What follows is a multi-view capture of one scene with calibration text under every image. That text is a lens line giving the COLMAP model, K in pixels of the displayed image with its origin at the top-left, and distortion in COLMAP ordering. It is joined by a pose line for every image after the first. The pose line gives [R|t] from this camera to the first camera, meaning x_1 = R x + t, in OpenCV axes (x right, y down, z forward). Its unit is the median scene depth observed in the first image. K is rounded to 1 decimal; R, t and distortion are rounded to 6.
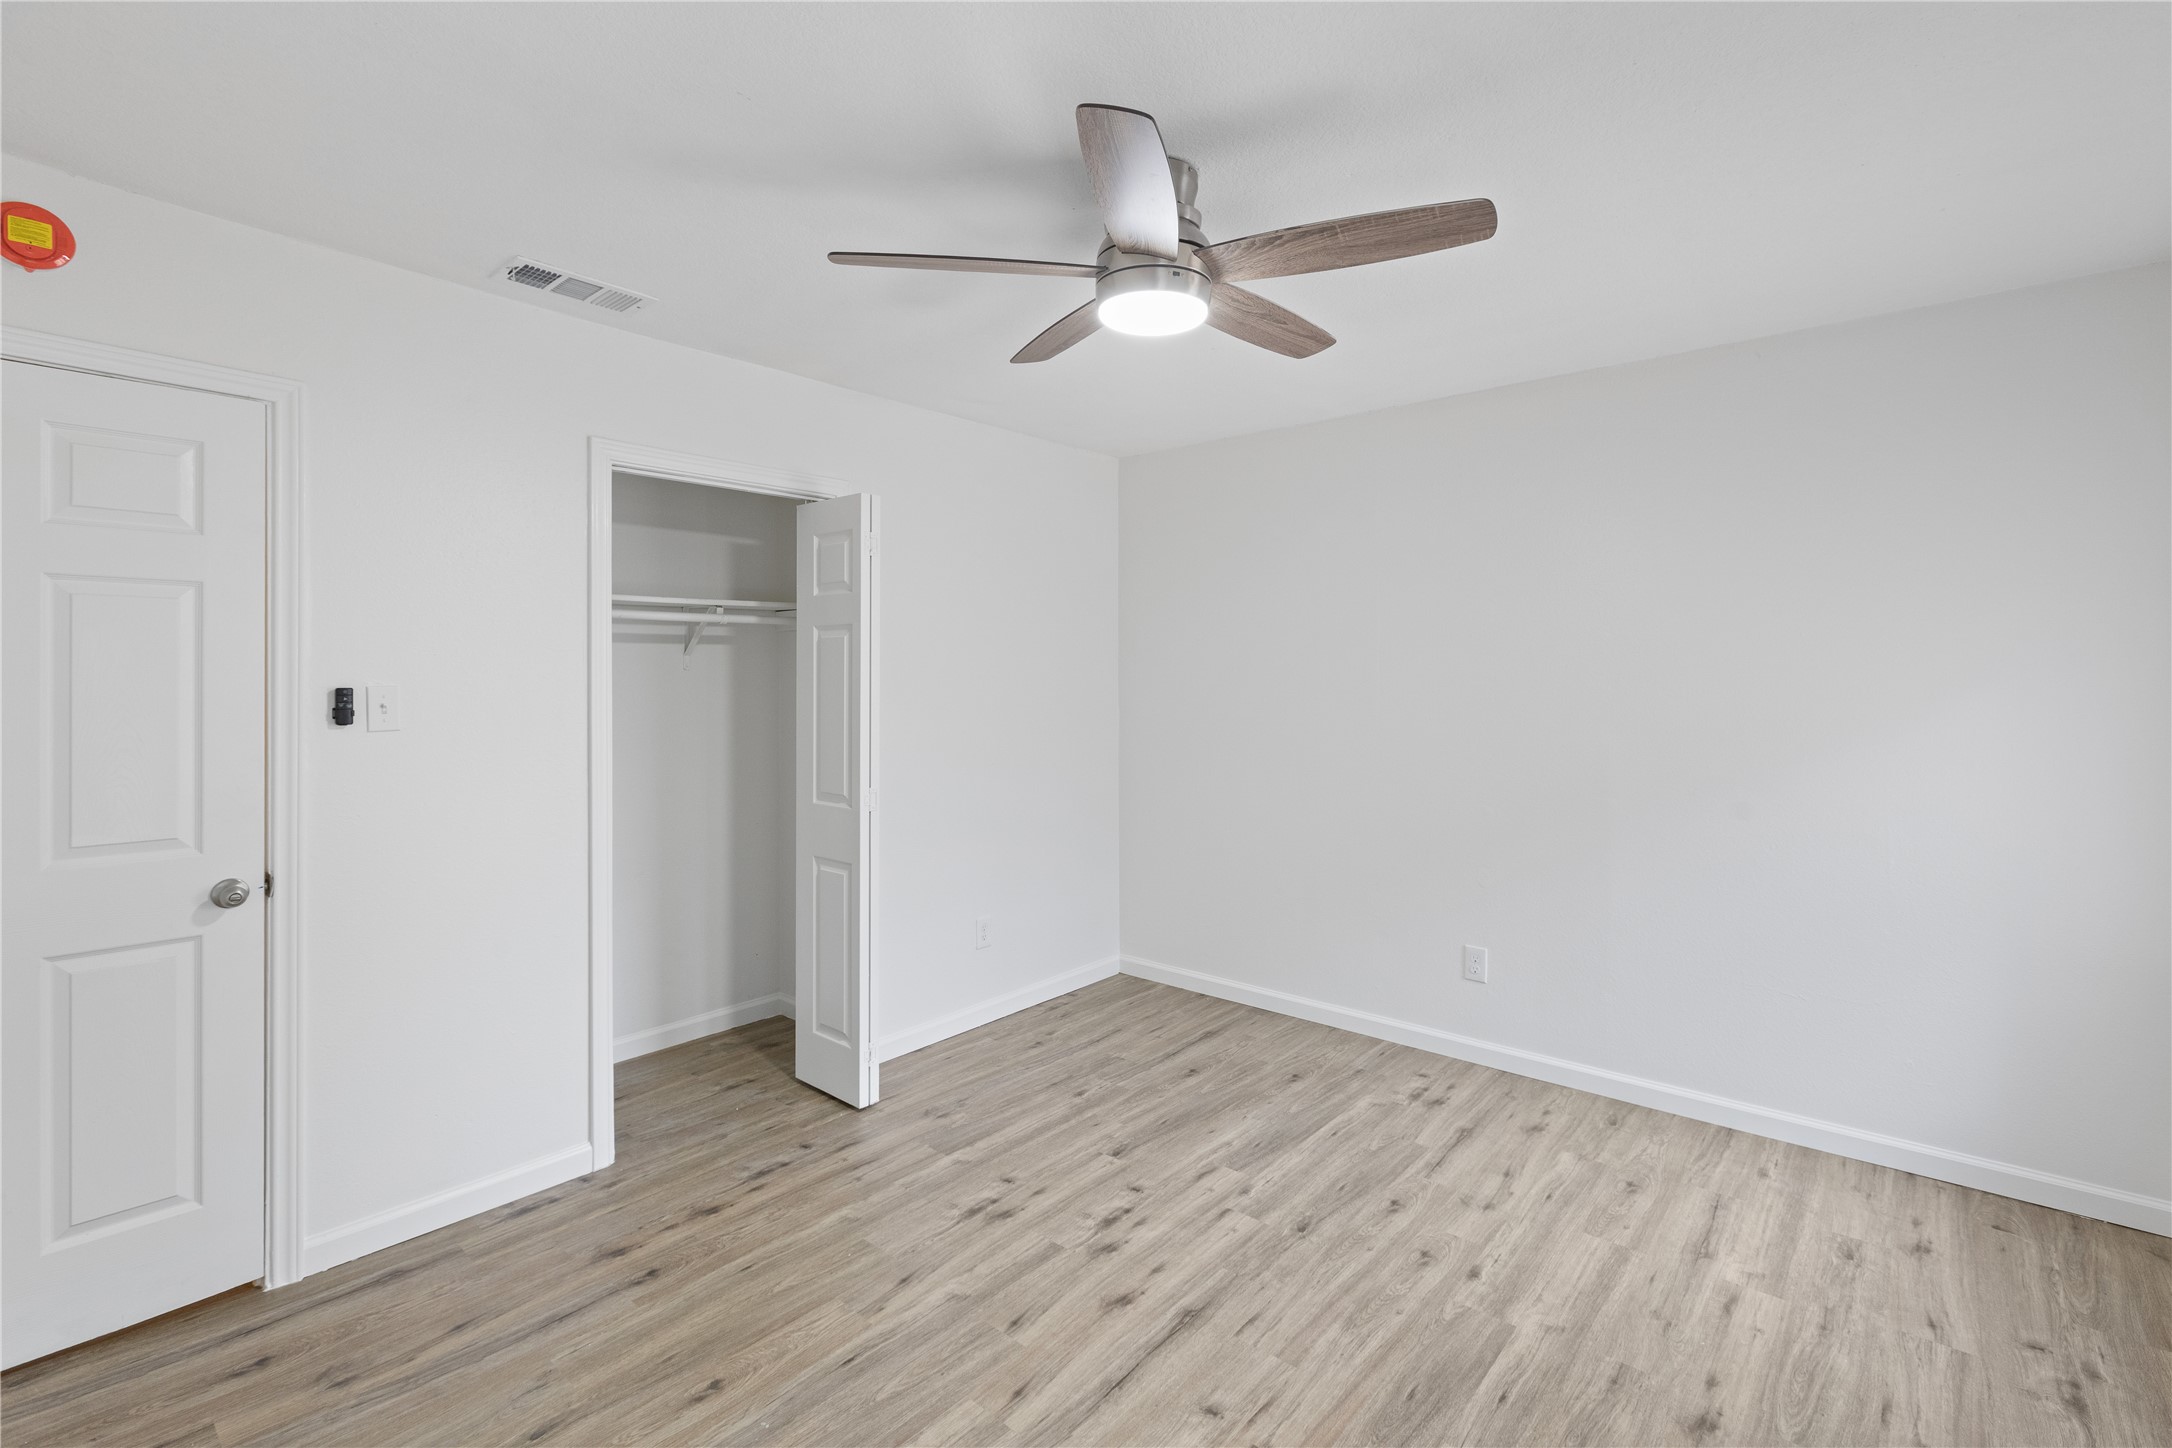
lens RADIAL K [[951.7, 0, 1079.9], [0, 951.7, 682.5], [0, 0, 1]] dist [-0.011438, -0.000638]
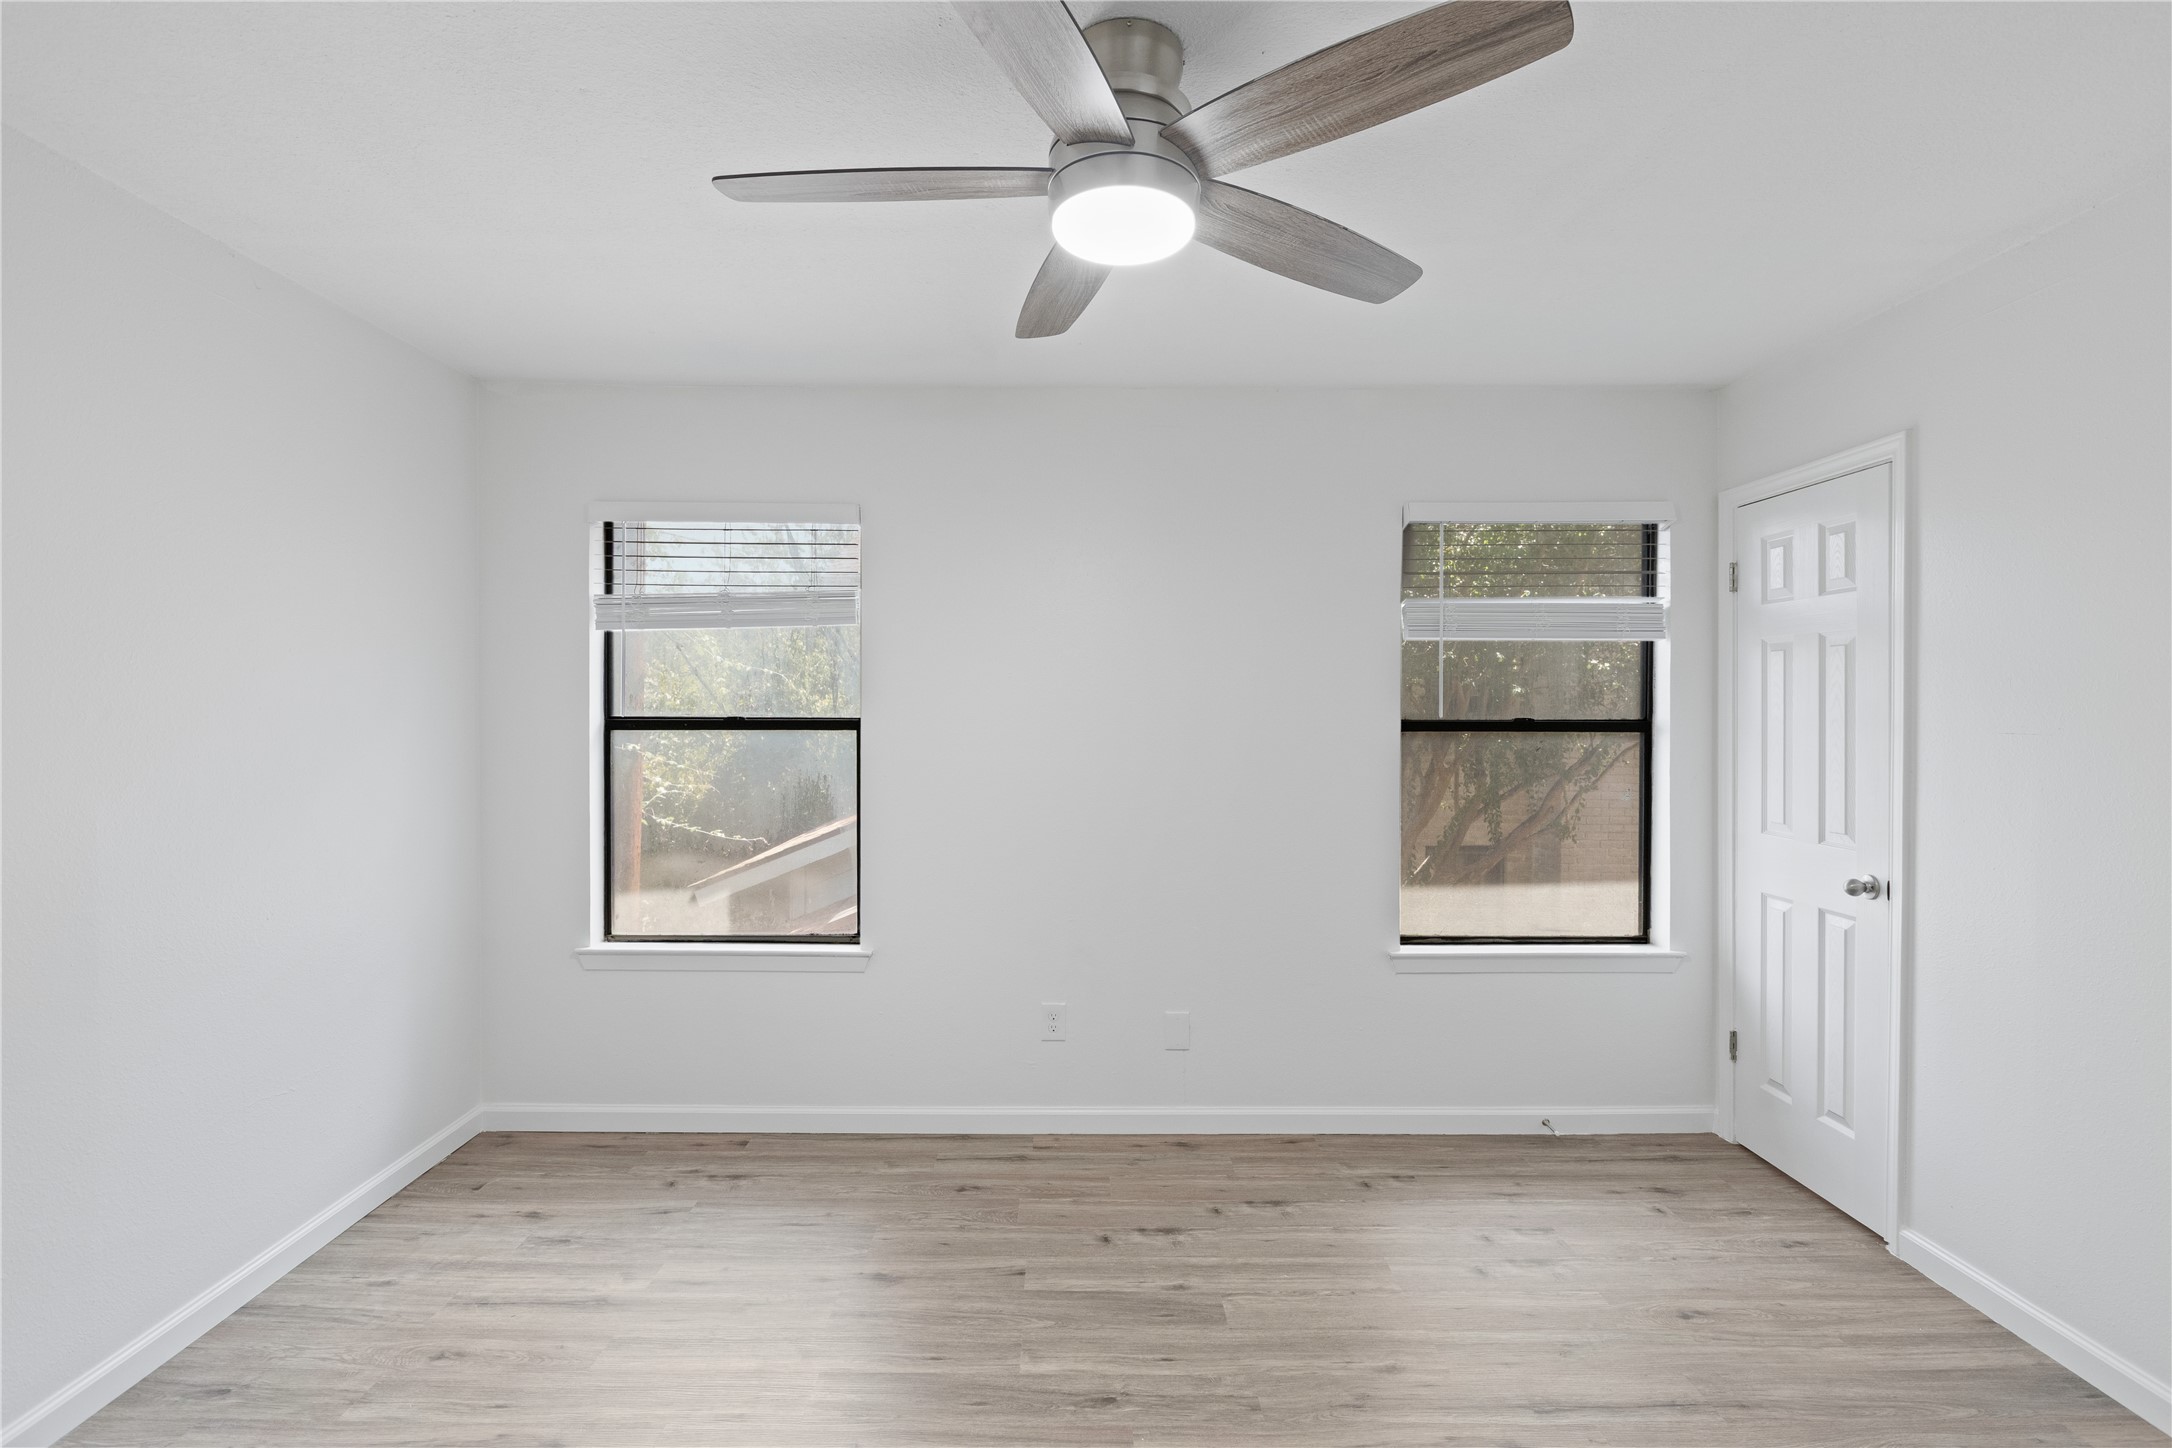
lens RADIAL K [[1018.6, 0, 1089.1], [0, 1018.6, 713.5], [0, 0, 1]] dist [0.001207, 0.000132]
pose [[-0.673275, -0.006534, 0.739363, -0.429185], [-0.005644, 0.999977, 0.003697, 0.000614], [-0.739371, -0.001684, -0.673296, 1.302407]]
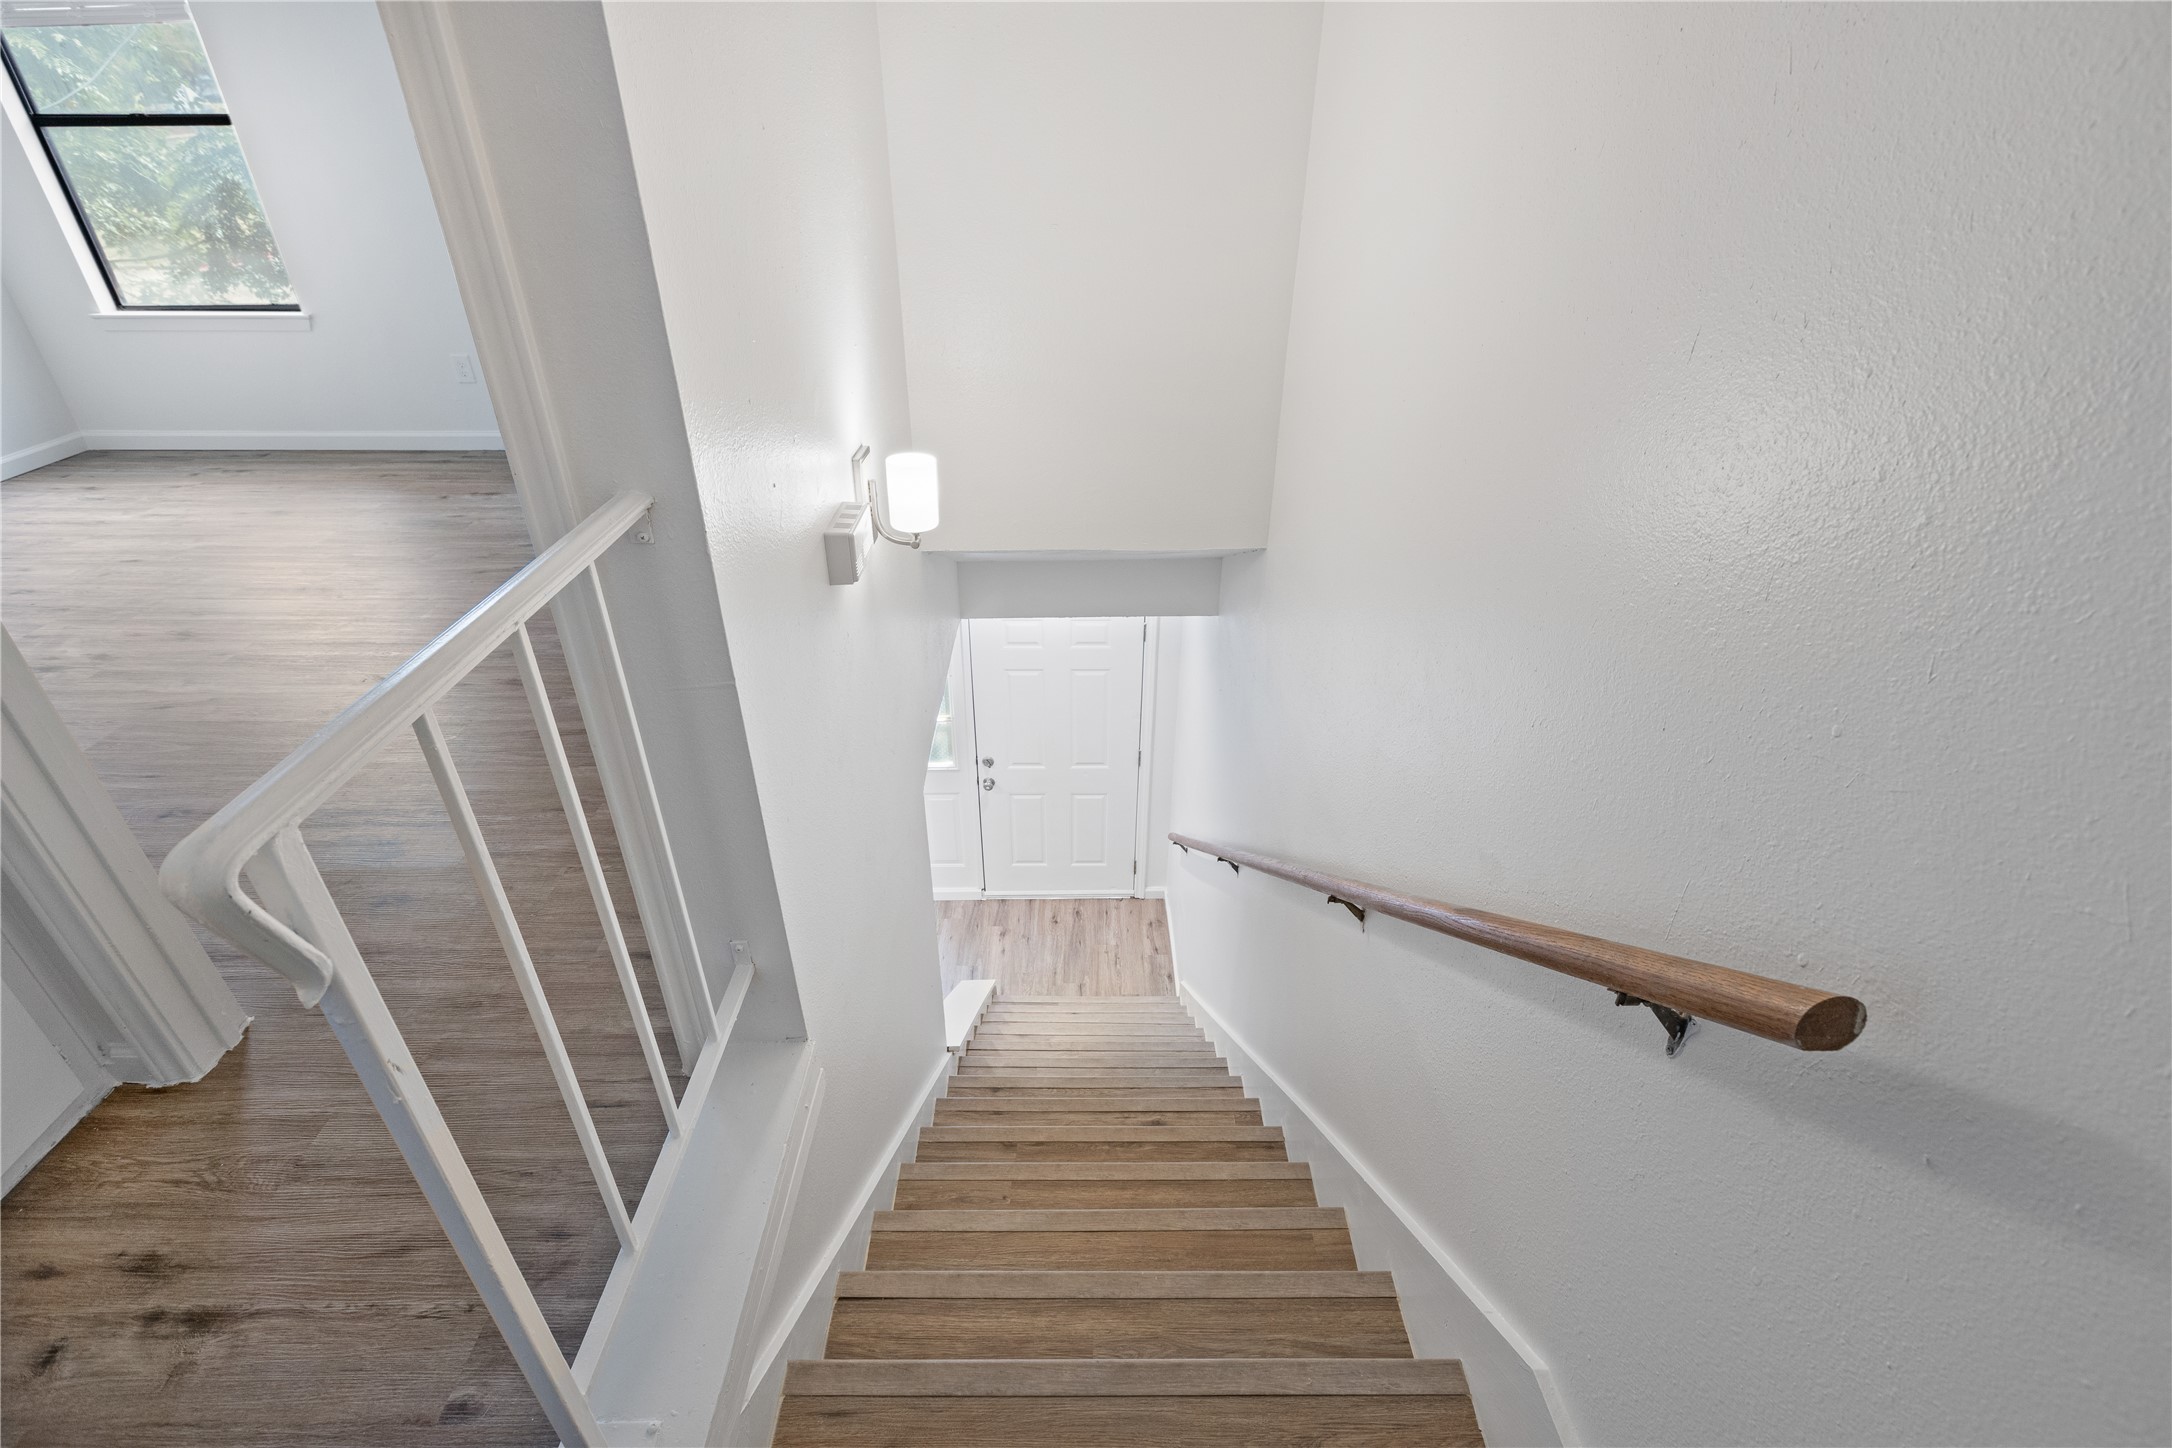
lens RADIAL K [[1018.6, 0, 1089.1], [0, 1018.6, 713.5], [0, 0, 1]] dist [0.001207, 0.000132]
pose [[-0.671497, -0.382485, 0.634662, -1.654100], [0.000719, 0.856149, 0.516728, -0.008870], [-0.741007, 0.347438, -0.574627, 0.843725]]
